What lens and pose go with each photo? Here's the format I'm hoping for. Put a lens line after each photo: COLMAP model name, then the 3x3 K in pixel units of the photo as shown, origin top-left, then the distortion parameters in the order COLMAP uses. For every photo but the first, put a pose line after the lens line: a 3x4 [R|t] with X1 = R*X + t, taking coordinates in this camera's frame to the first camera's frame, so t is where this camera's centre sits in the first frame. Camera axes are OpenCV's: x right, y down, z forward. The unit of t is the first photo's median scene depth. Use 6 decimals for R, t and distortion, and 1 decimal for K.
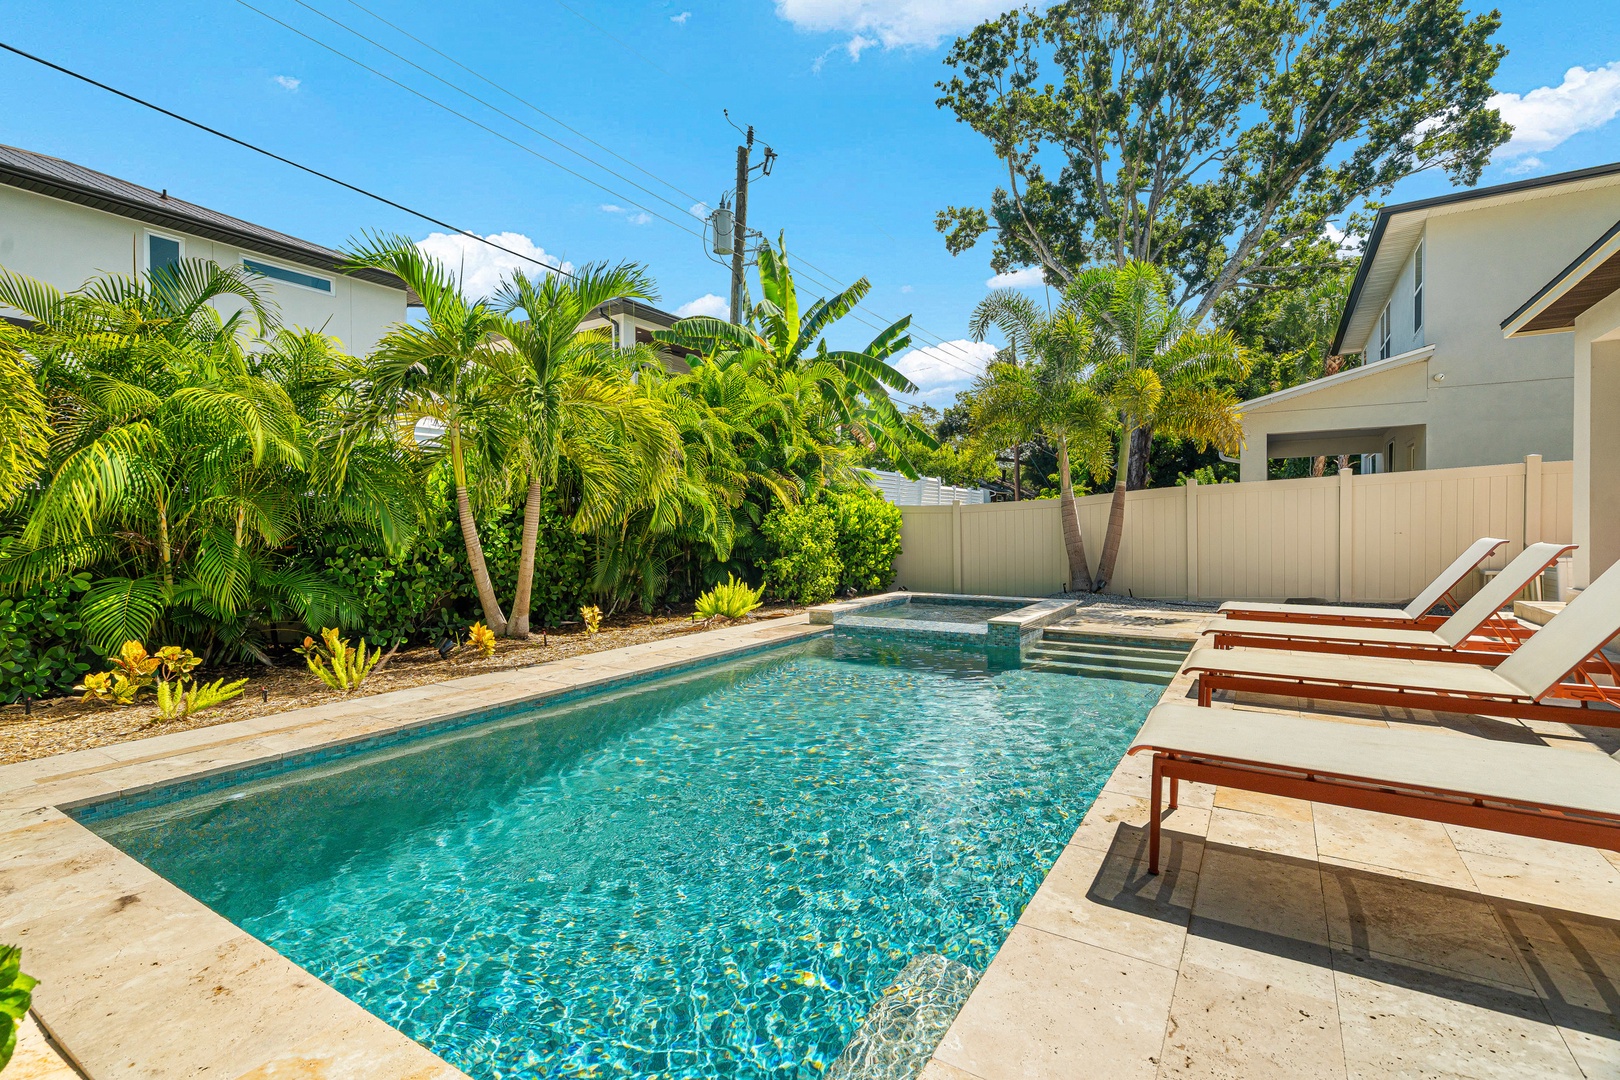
lens RADIAL K [[739.7, 0, 801.0], [0, 739.7, 535.0], [0, 0, 1]] dist [-0.004588, 0.002383]
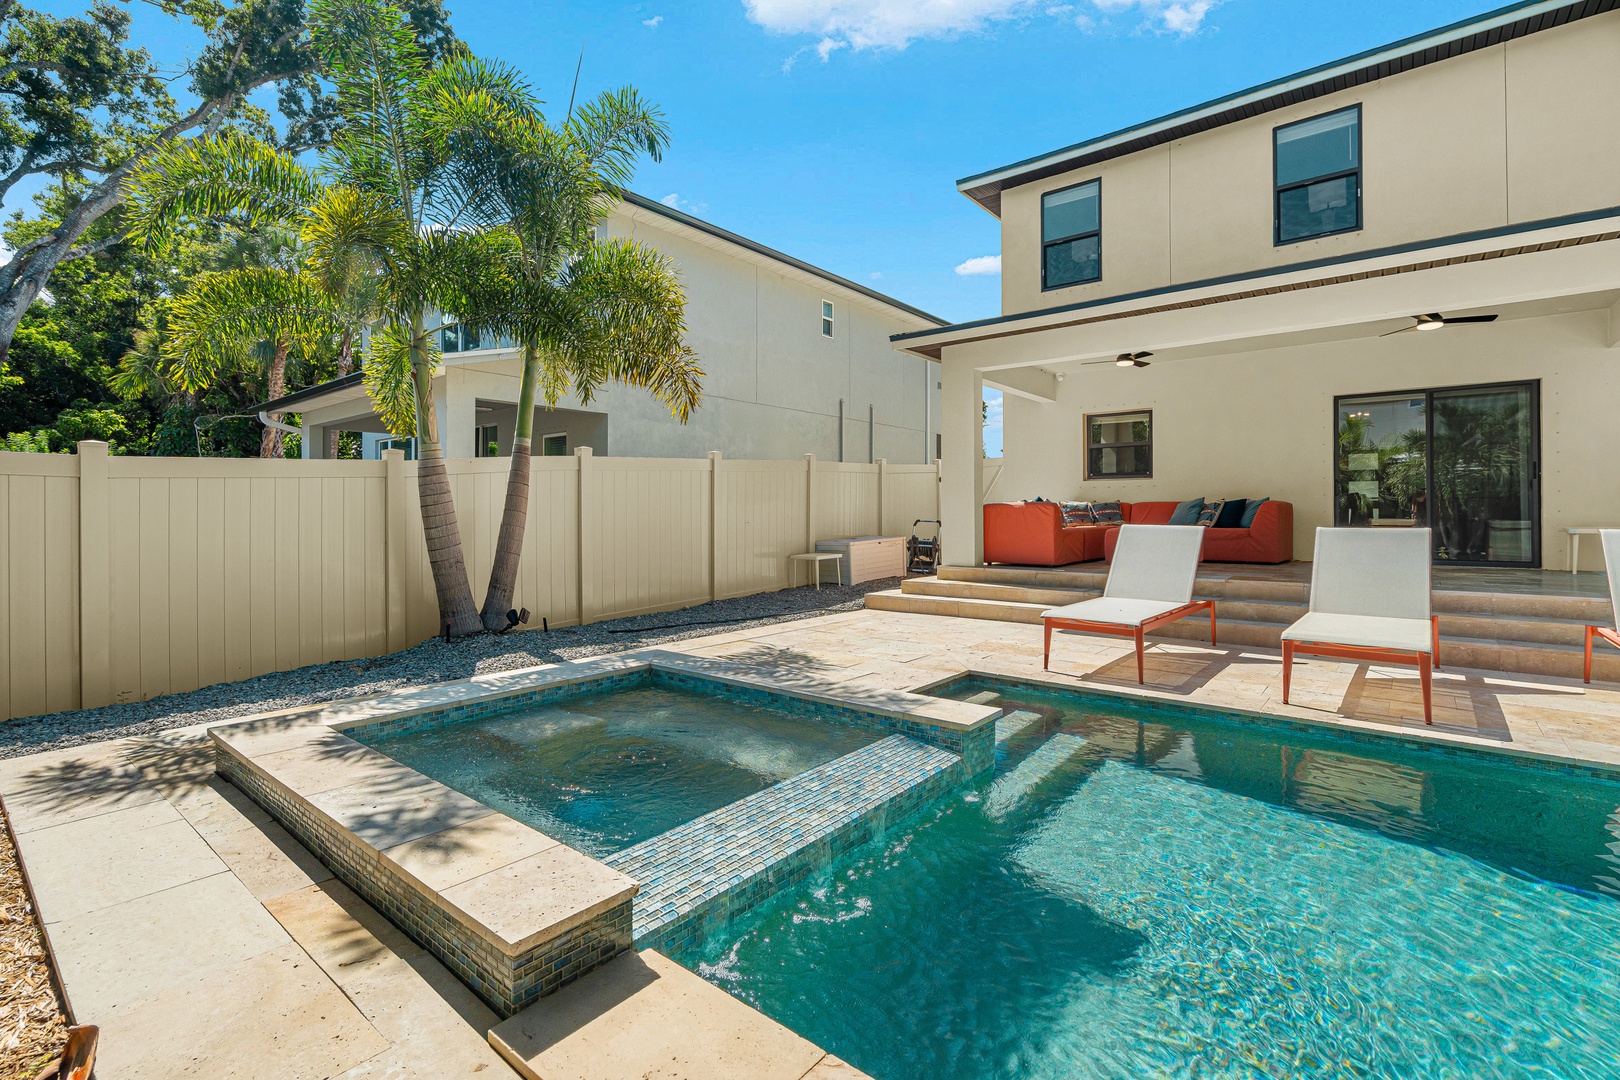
lens RADIAL K [[739.7, 0, 800.7], [0, 739.7, 519.7], [0, 0, 1]] dist [-0.004588, 0.002383]
pose [[0.140743, 0.005760, 0.990029, -0.130360], [0.003105, 0.999976, -0.006260, 0.000677], [-0.990041, 0.003955, 0.140722, 0.814581]]
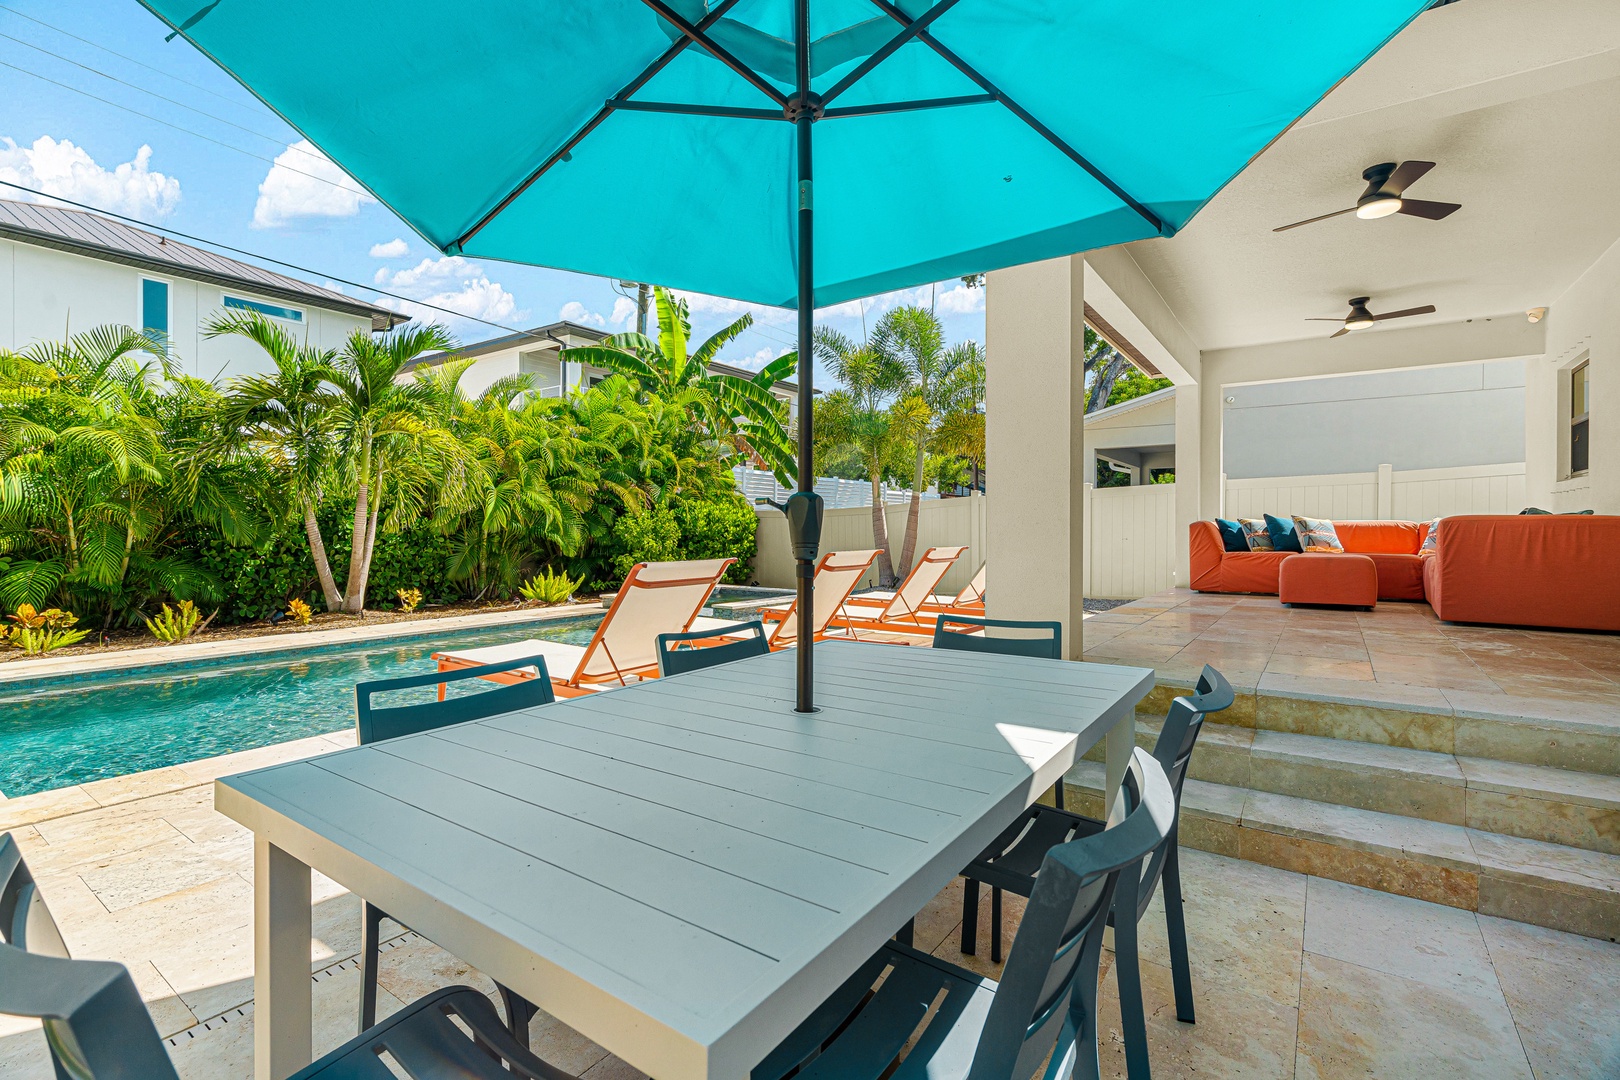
lens RADIAL K [[739.7, 0, 802.6], [0, 739.7, 527.3], [0, 0, 1]] dist [-0.004588, 0.002383]
pose [[0.998678, 0.007561, -0.050841, 0.363239], [-0.008196, 0.999891, -0.012295, -0.000698], [0.050742, 0.012695, 0.998631, -0.194345]]
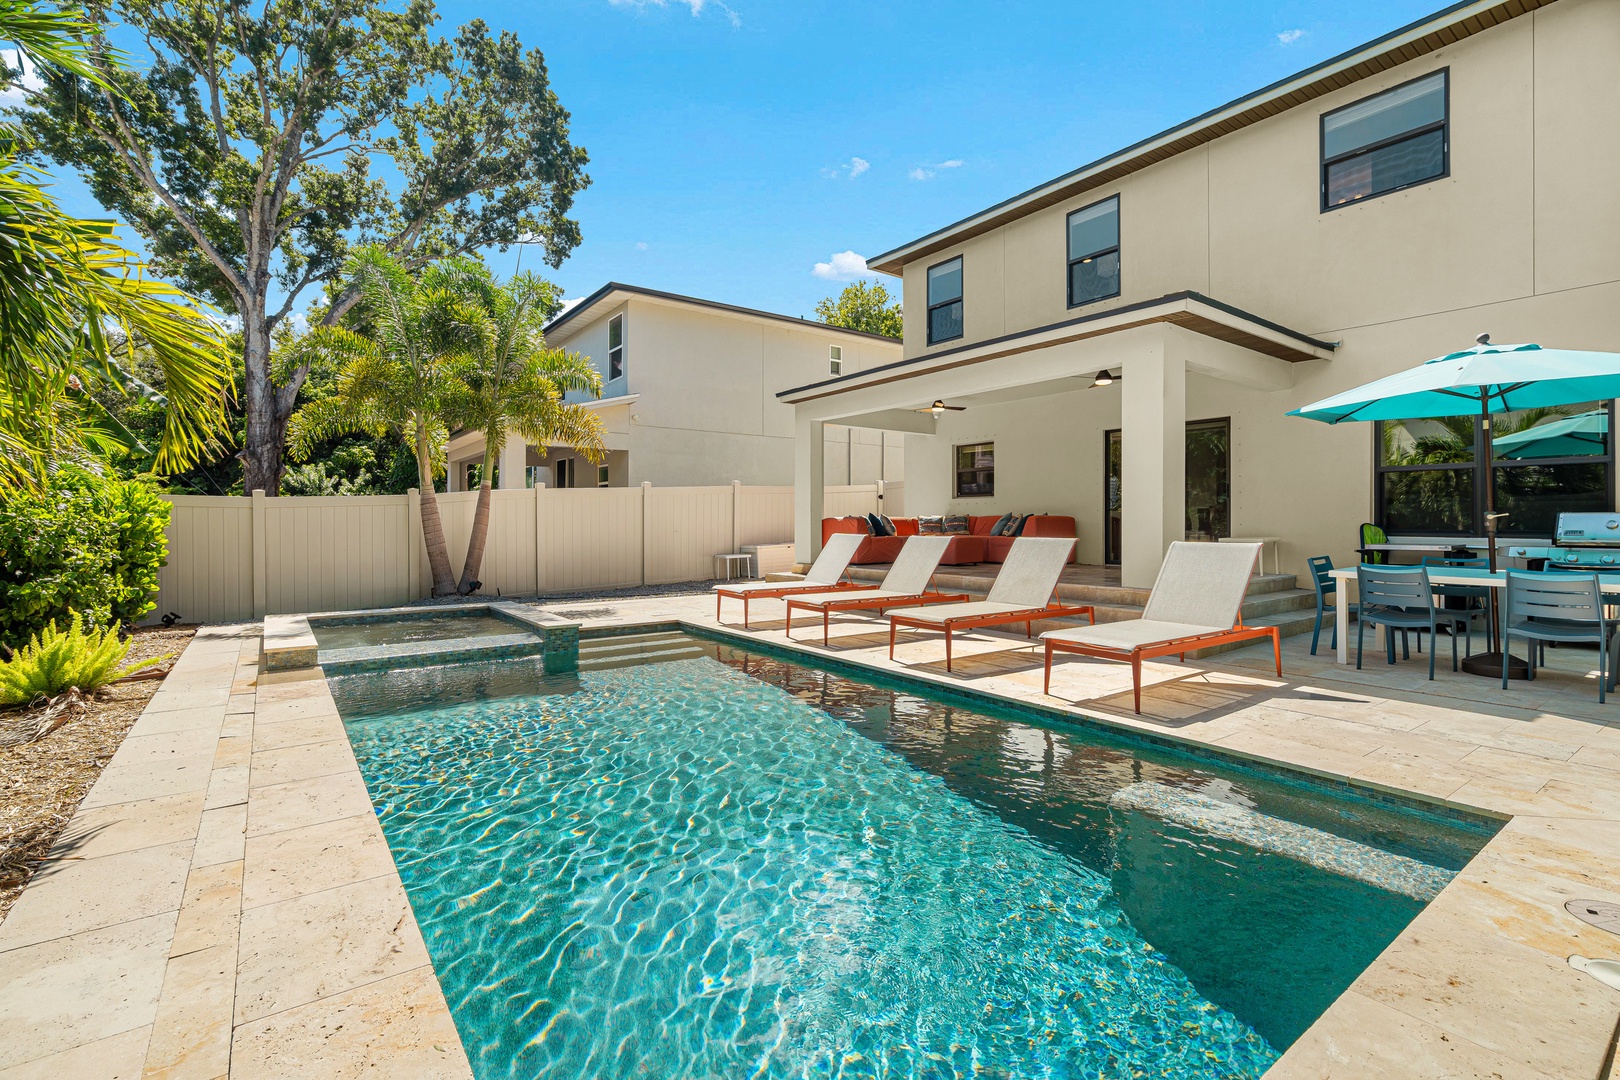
lens RADIAL K [[739.7, 0, 793.8], [0, 739.7, 518.9], [0, 0, 1]] dist [-0.004588, 0.002383]
pose [[0.385342, 0.011879, 0.922697, -0.367235], [0.006657, 0.999855, -0.015653, -0.003298], [-0.922750, 0.012174, 0.385207, 0.282994]]
